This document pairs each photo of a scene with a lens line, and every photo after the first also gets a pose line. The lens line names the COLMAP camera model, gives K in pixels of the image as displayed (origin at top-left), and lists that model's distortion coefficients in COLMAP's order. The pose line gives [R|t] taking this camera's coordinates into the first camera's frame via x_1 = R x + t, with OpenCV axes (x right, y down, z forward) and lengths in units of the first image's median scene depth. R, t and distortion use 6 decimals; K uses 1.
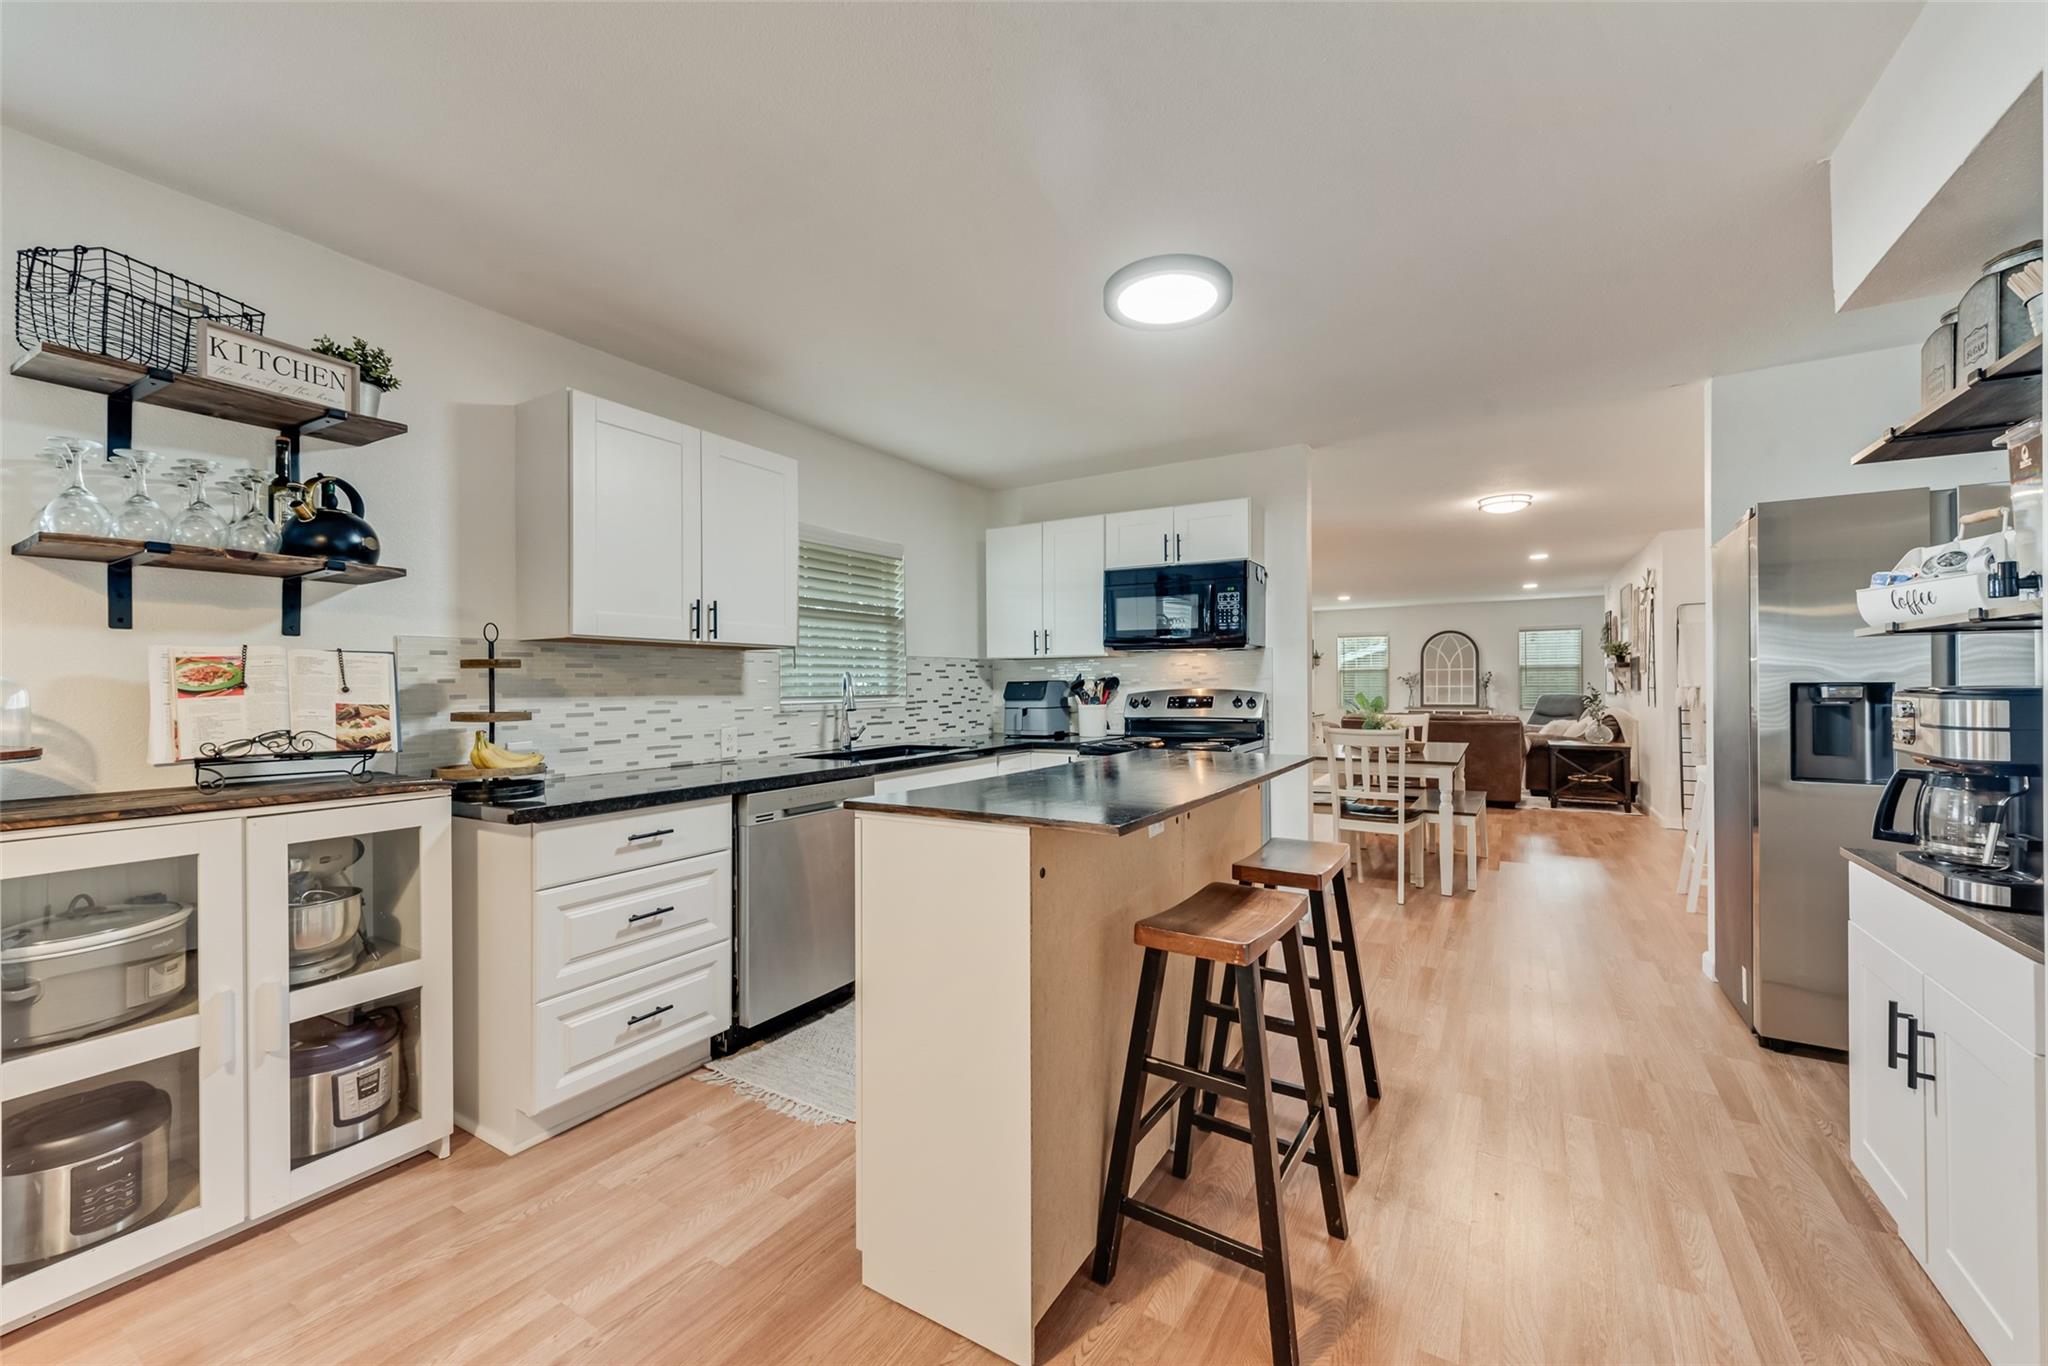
lens RADIAL K [[819.9, 0, 1020.8], [0, 819.9, 685.4], [0, 0, 1]] dist [0.017340, -0.000250]
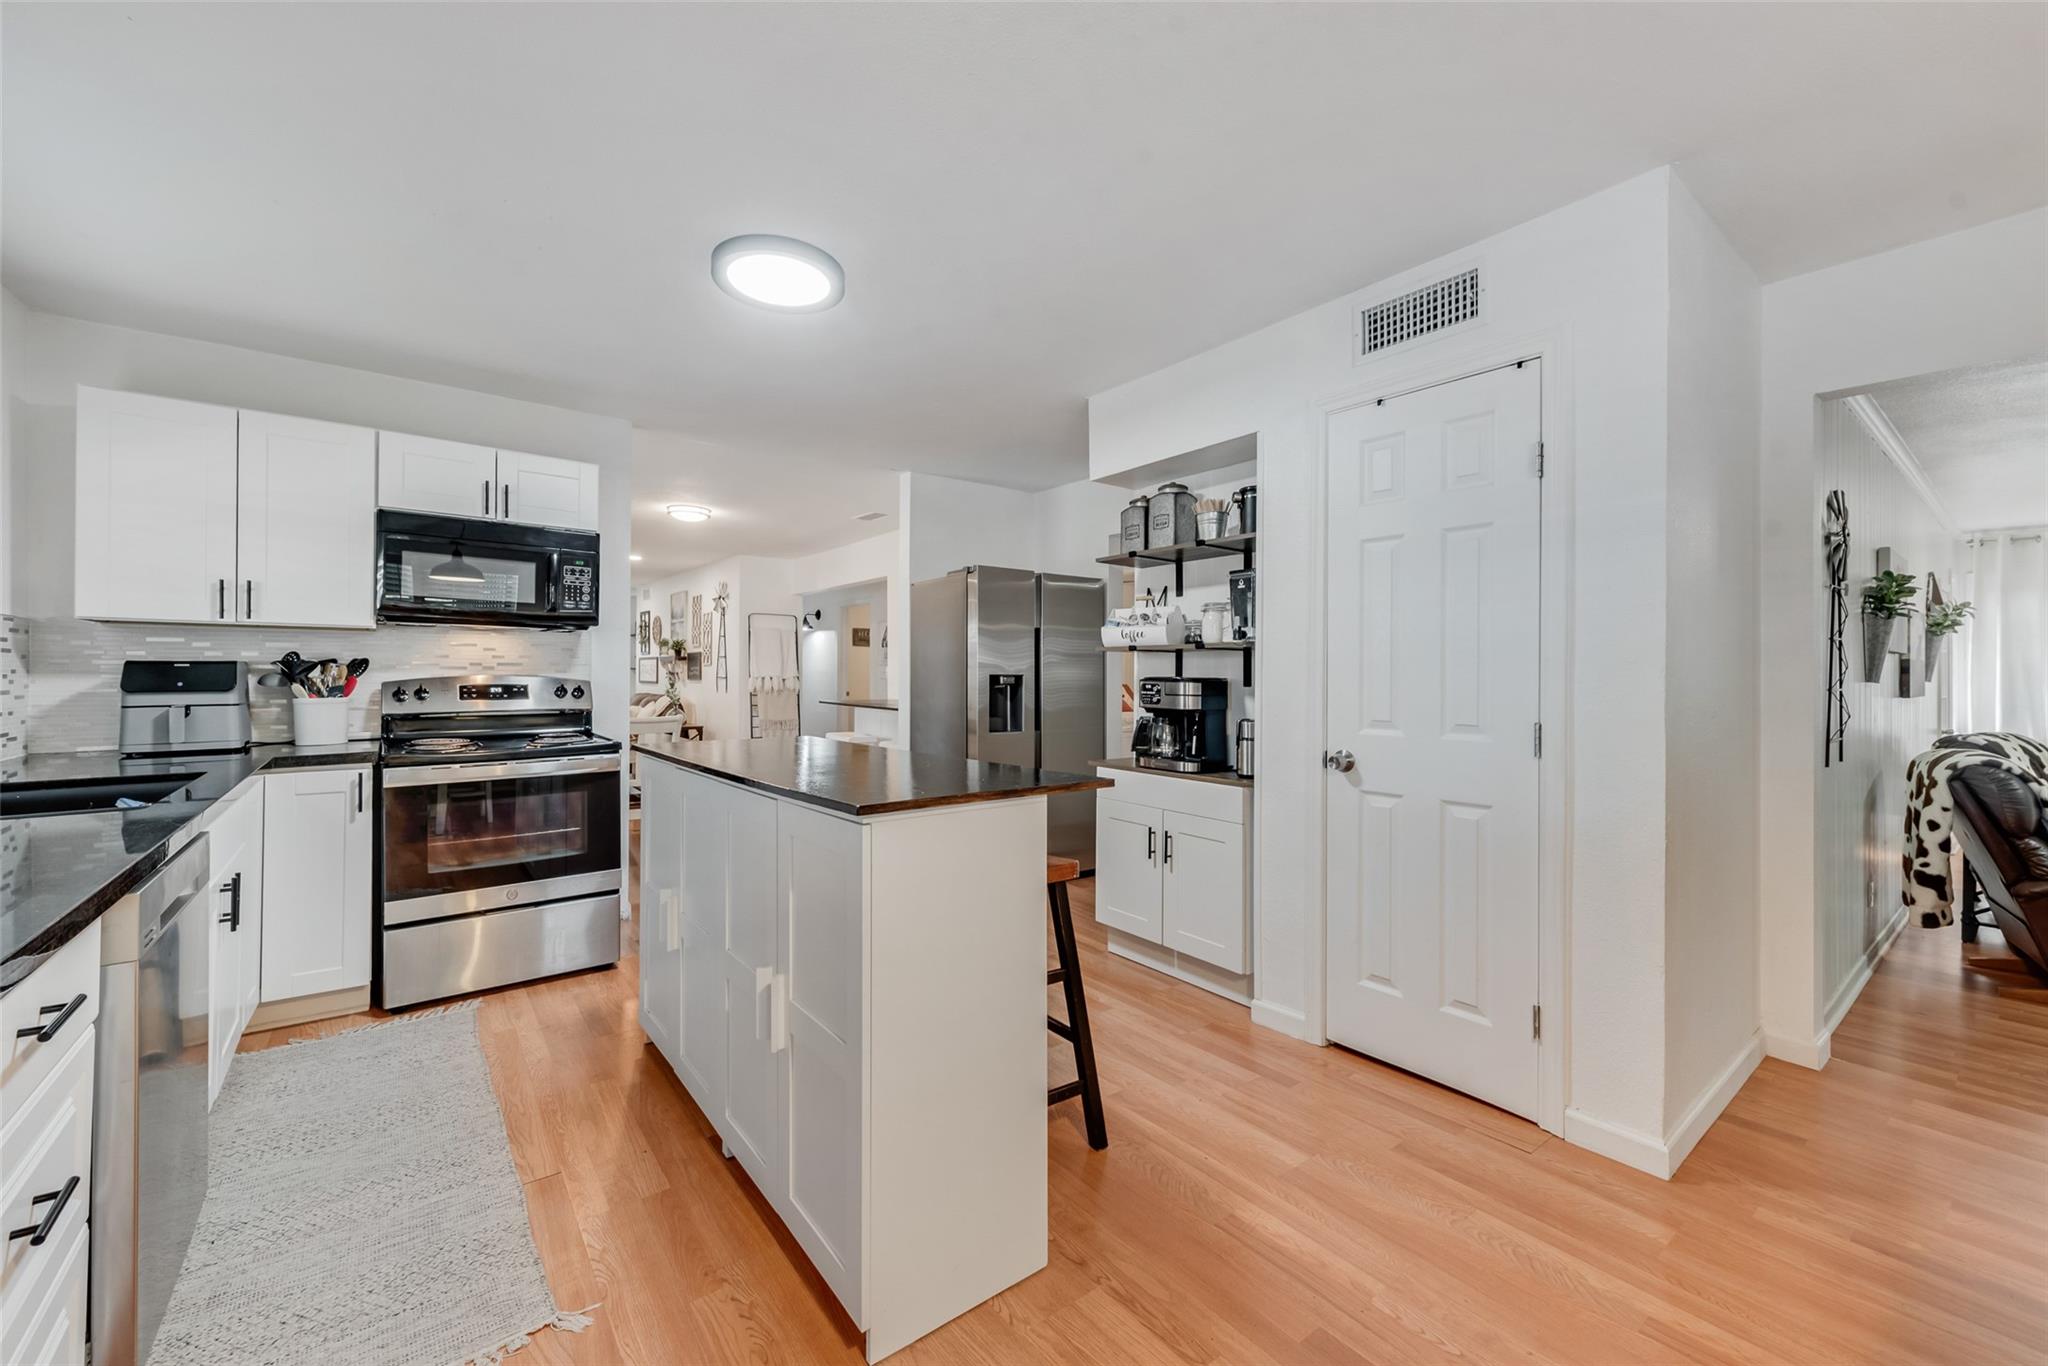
lens RADIAL K [[819.9, 0, 1016.3], [0, 819.9, 679.1], [0, 0, 1]] dist [0.017340, -0.000250]
pose [[0.339025, 0.004025, 0.940769, -0.388951], [-0.008229, 0.999965, -0.001313, 0.004630], [-0.940741, -0.007296, 0.339047, 0.234967]]
